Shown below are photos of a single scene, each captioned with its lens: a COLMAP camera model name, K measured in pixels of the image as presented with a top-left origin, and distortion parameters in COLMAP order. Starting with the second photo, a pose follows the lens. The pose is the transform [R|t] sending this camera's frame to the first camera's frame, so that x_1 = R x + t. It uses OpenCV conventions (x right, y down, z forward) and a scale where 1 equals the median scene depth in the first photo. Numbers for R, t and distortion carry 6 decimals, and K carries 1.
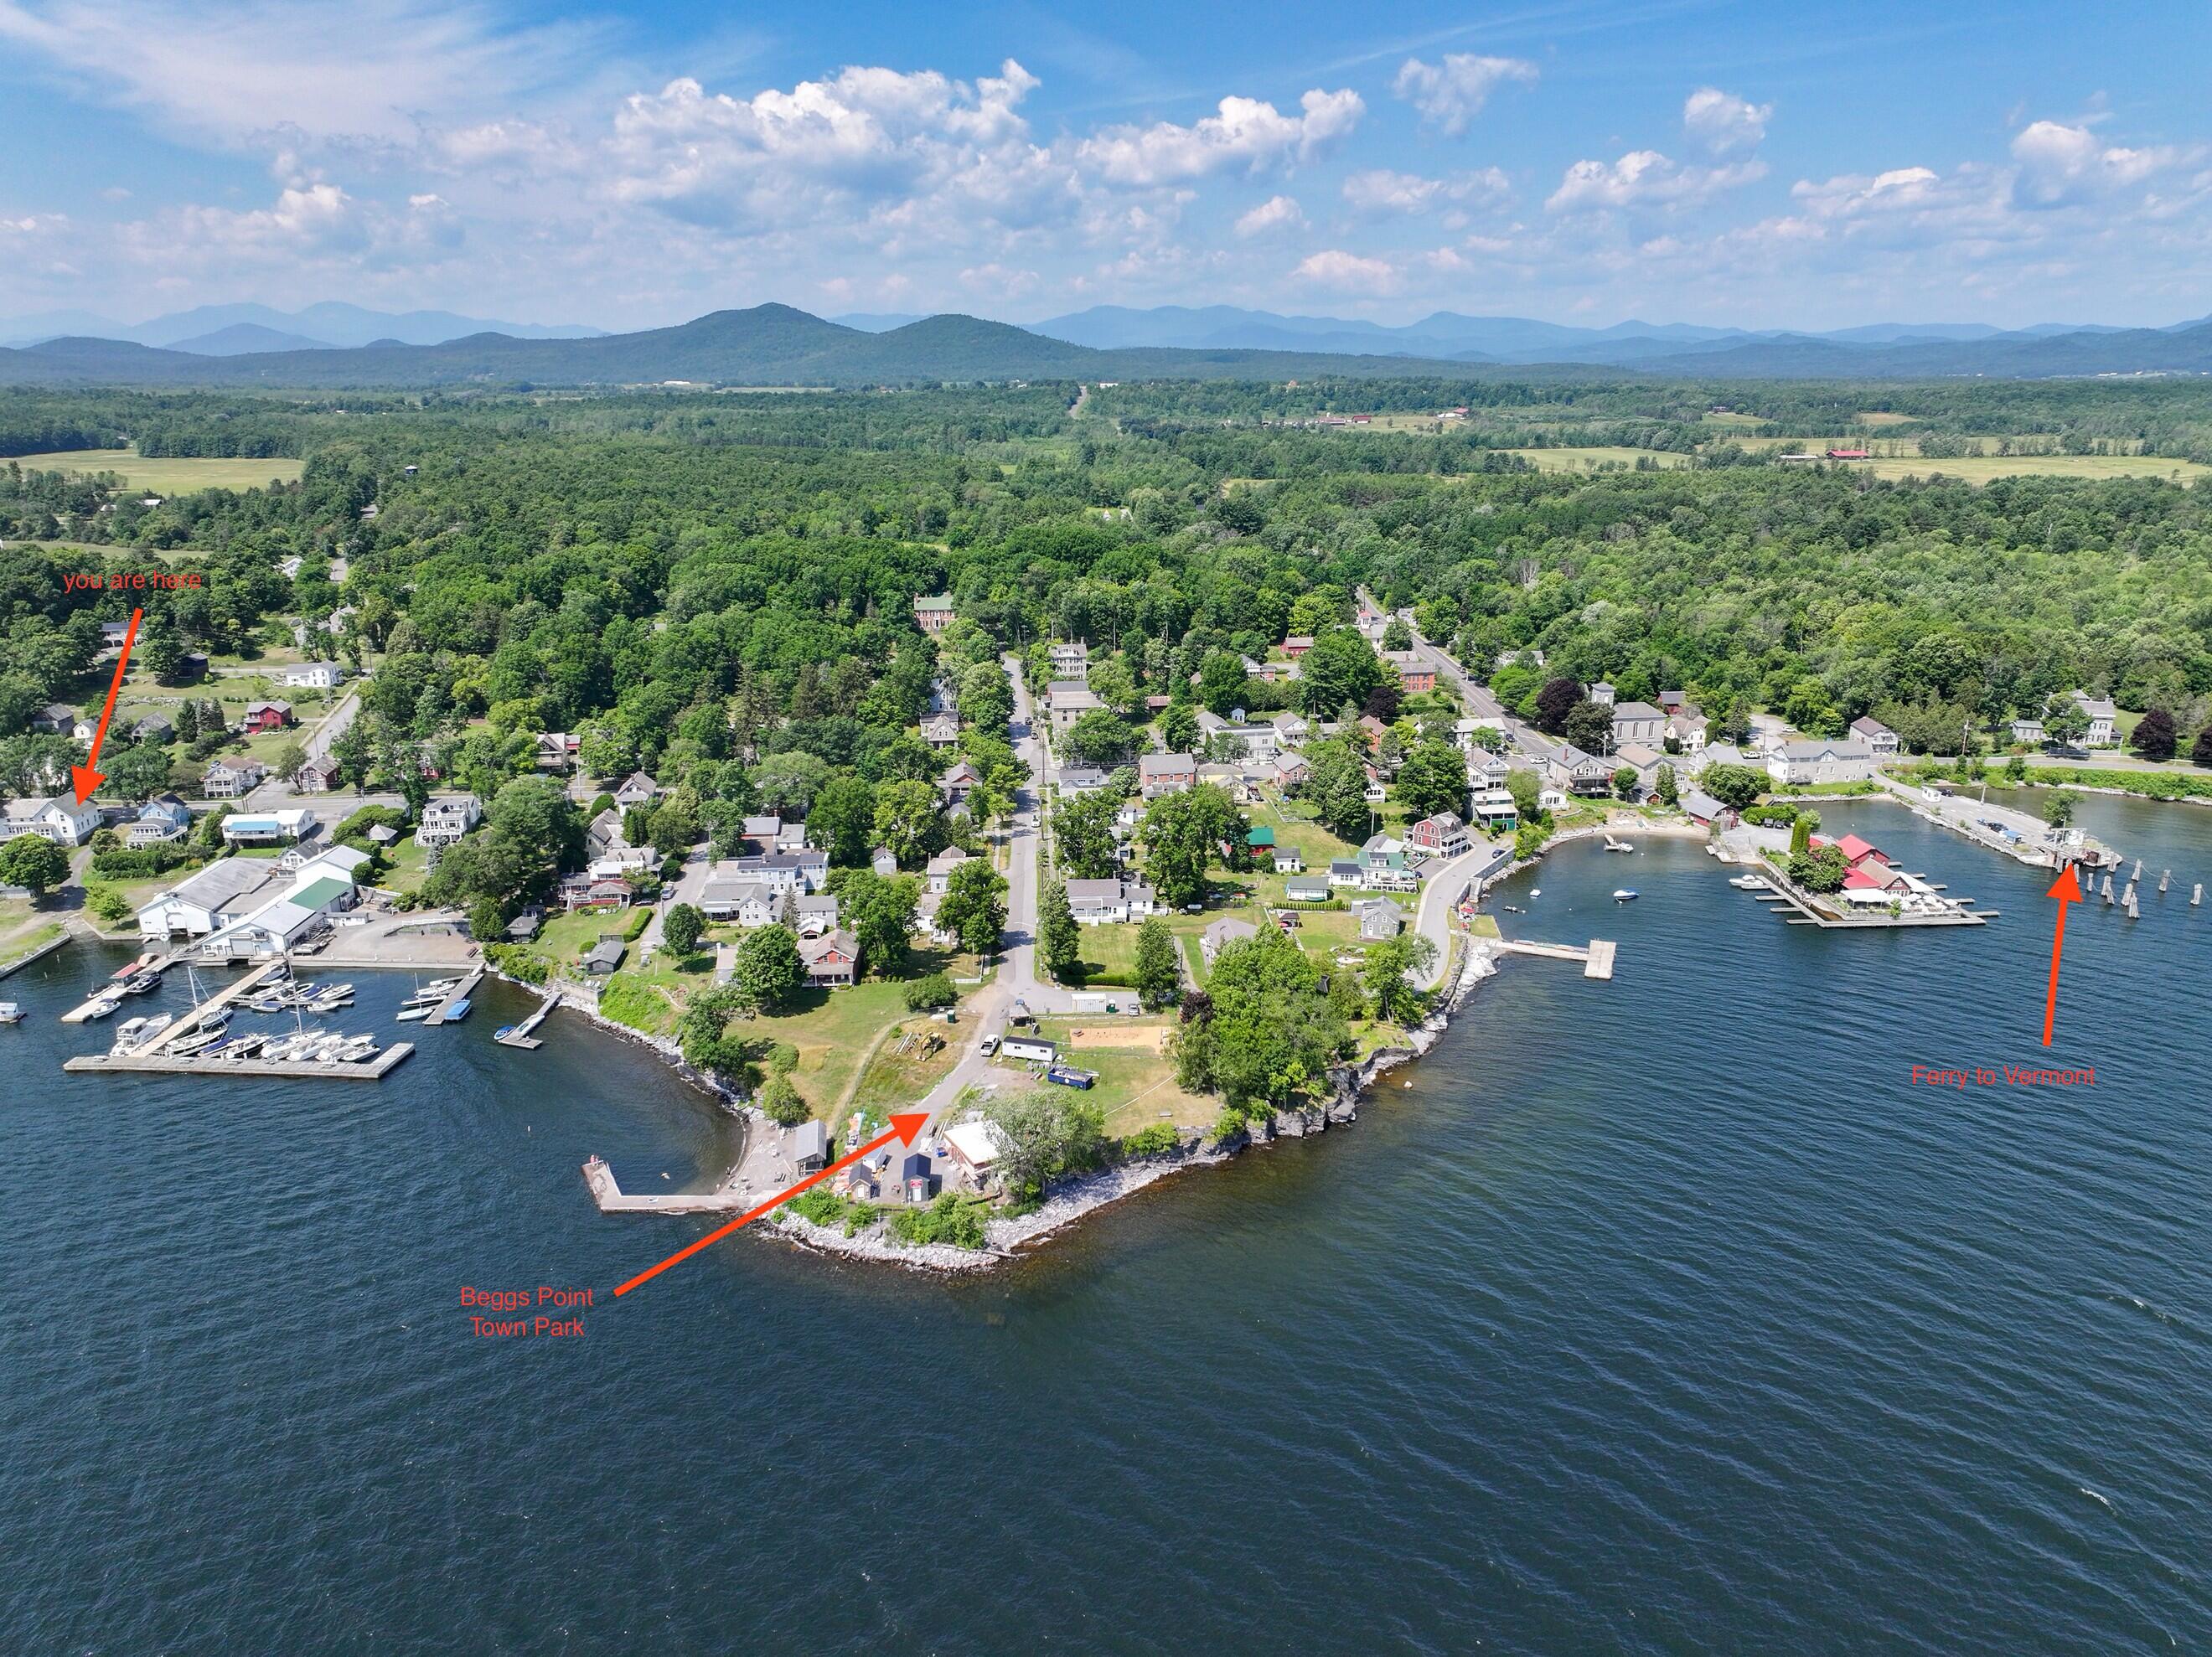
lens RADIAL K [[1555.0, 0, 1159.4], [0, 1555.0, 866.1], [0, 0, 1]] dist [0.006088, 0.005634]
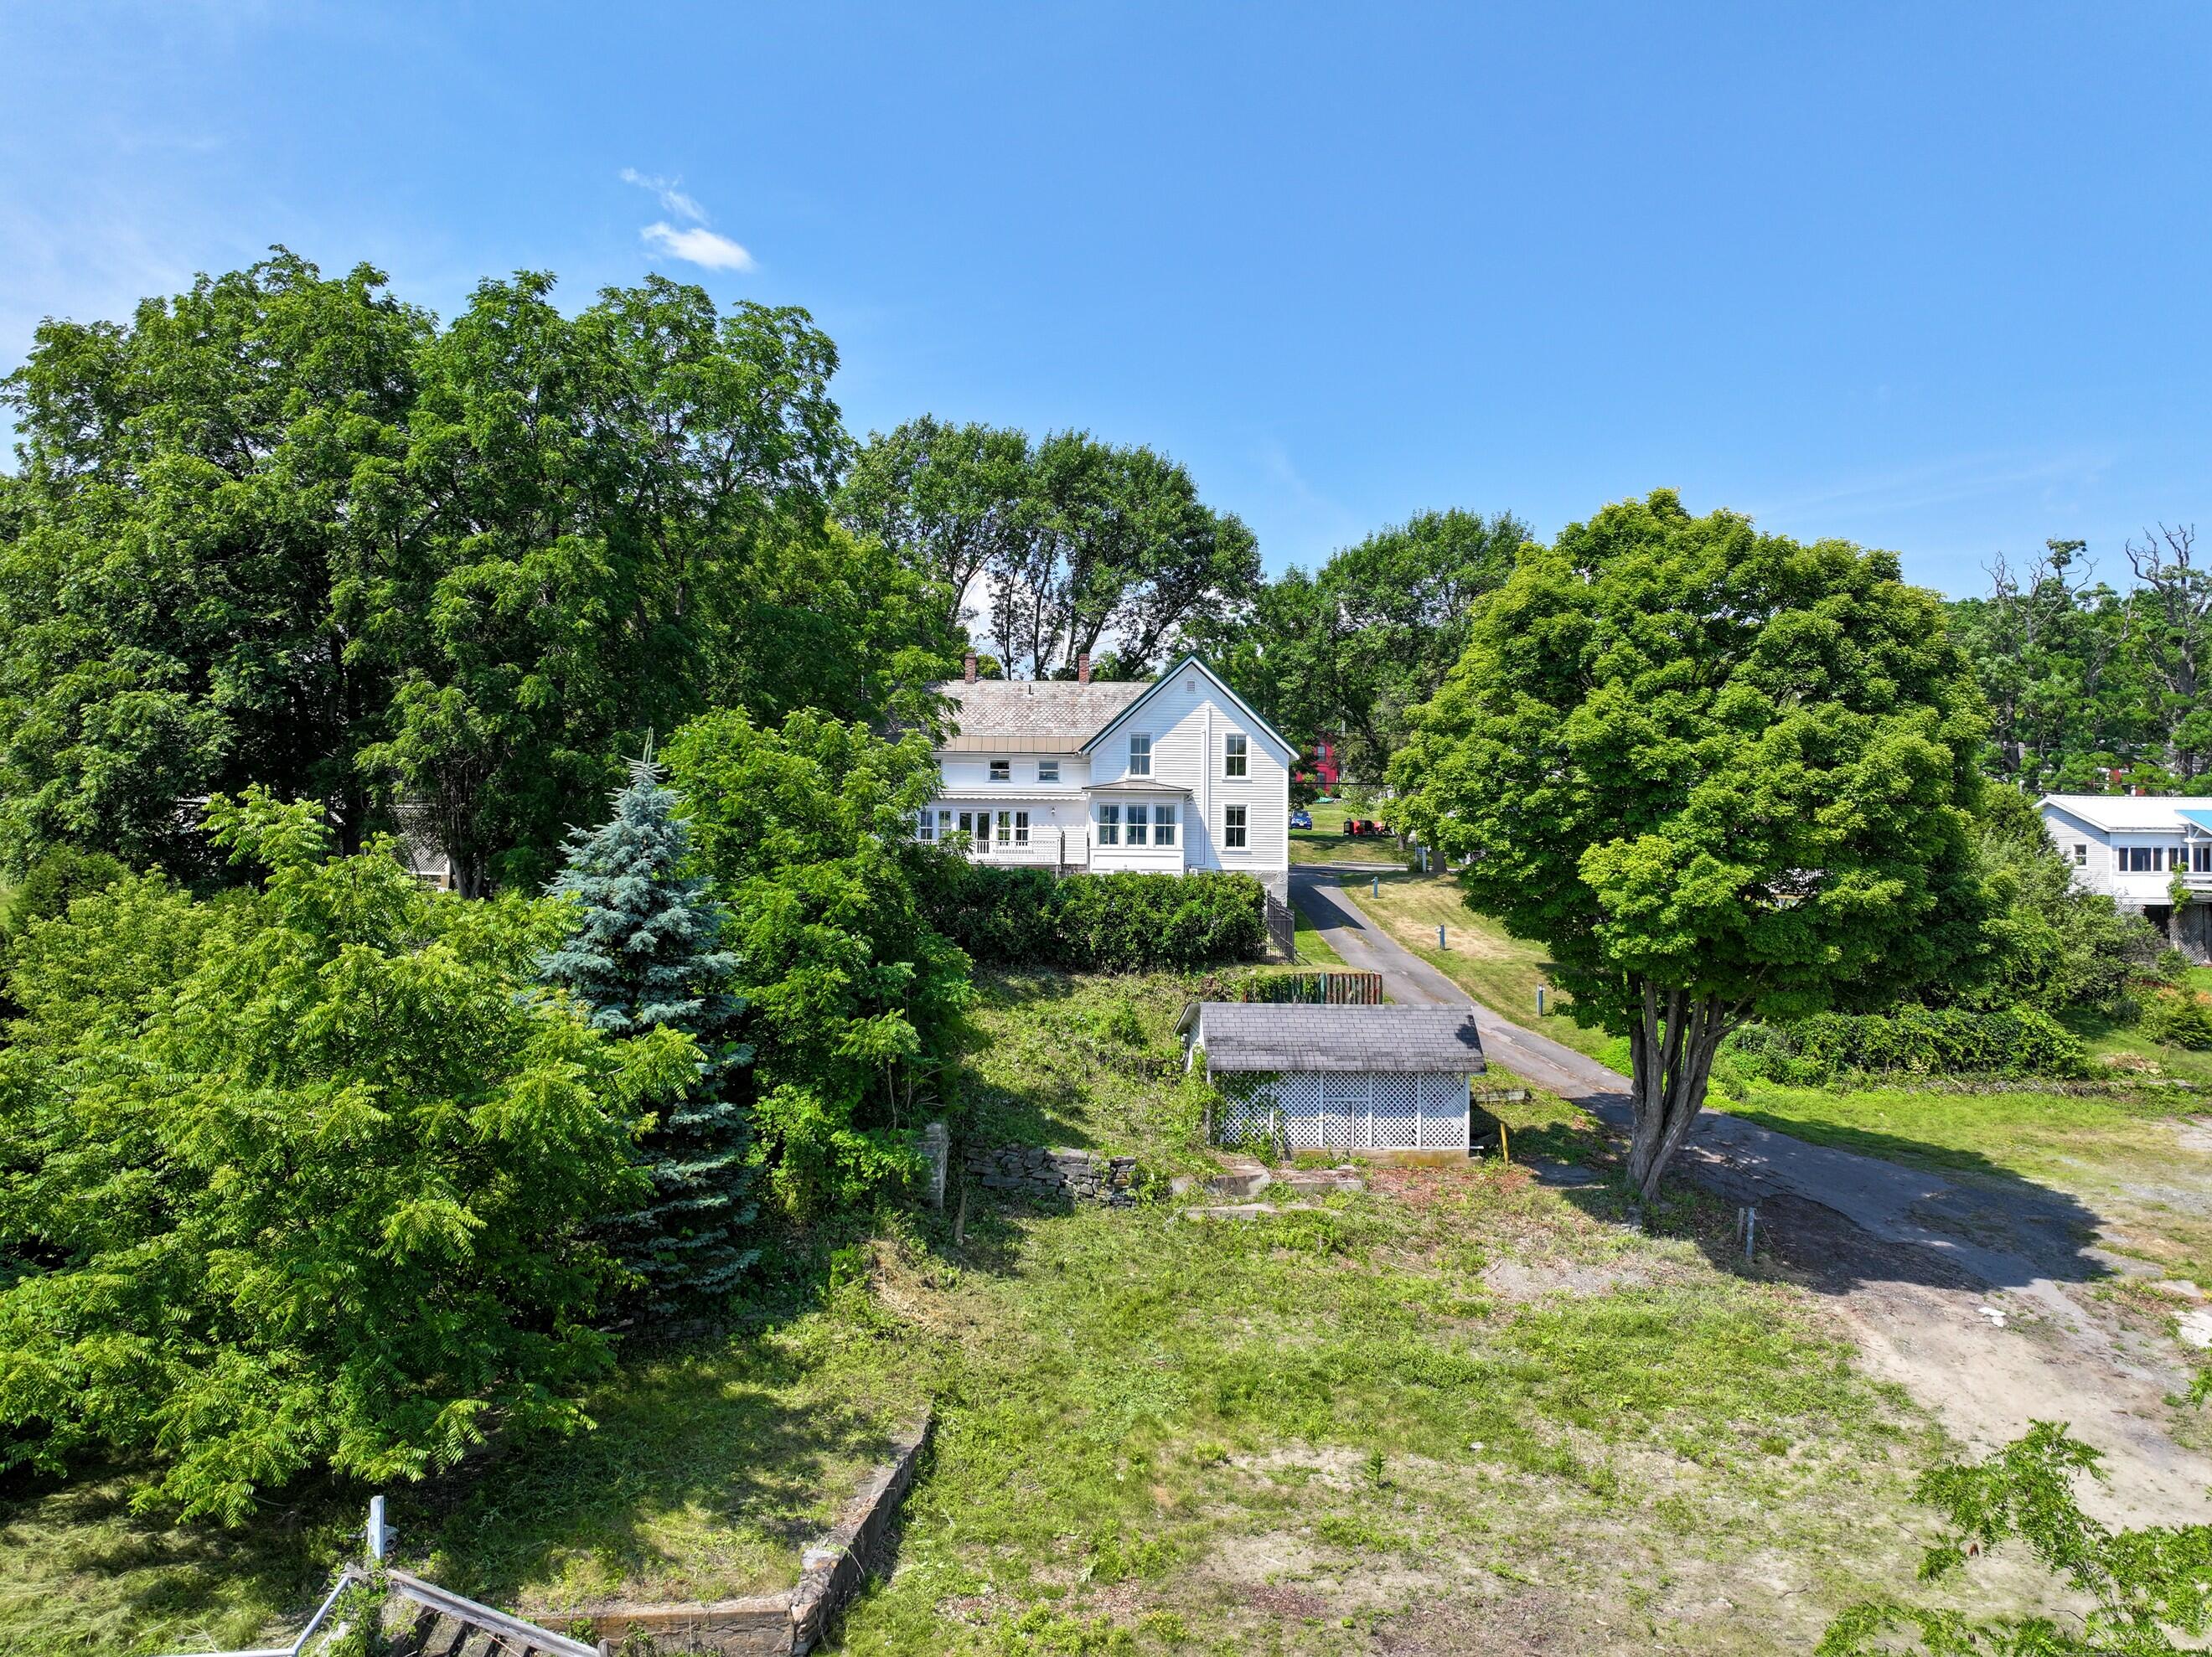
lens RADIAL K [[1559.2, 0, 1120.6], [0, 1559.2, 827.3], [0, 0, 1]] dist [-0.005102, 0.022835]
pose [[0.994084, 0.008018, -0.108319, -0.135955], [-0.042586, 0.946196, -0.320780, 0.006531], [0.099919, 0.323495, 0.940940, 0.163554]]
